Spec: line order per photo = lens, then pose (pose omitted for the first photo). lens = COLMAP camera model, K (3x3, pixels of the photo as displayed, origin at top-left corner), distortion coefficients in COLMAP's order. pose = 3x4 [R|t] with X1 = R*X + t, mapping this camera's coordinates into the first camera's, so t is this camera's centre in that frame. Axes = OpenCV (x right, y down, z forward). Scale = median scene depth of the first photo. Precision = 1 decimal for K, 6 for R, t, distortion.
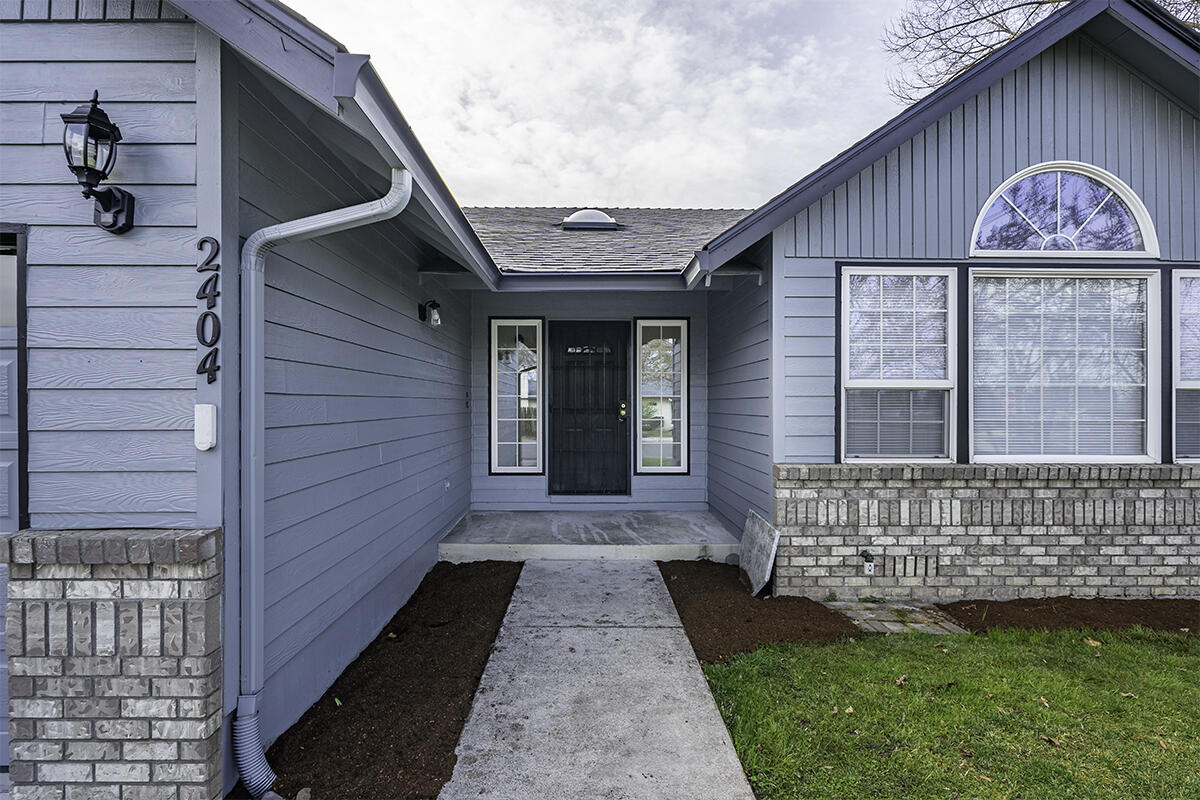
lens RADIAL K [[599.9, 0, 595.8], [0, 599.9, 400.6], [0, 0, 1]] dist [-0.006684, -0.000249]
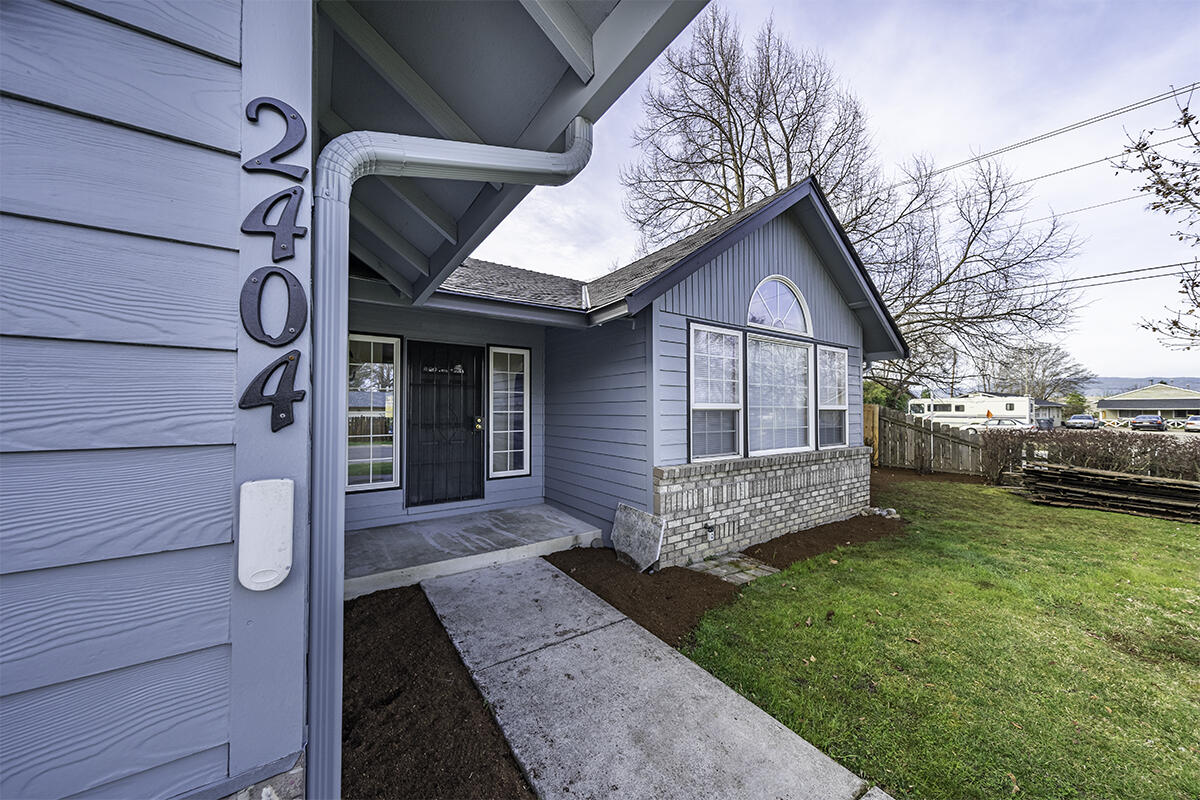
lens RADIAL K [[420.1, 0, 605.3], [0, 420.1, 398.1], [0, 0, 1]] dist [0.000713, 0.000025]
pose [[0.825281, 0.015090, 0.564521, -0.313230], [-0.002140, 0.999719, -0.023595, -0.023199], [-0.564719, 0.018264, 0.825081, 0.307610]]
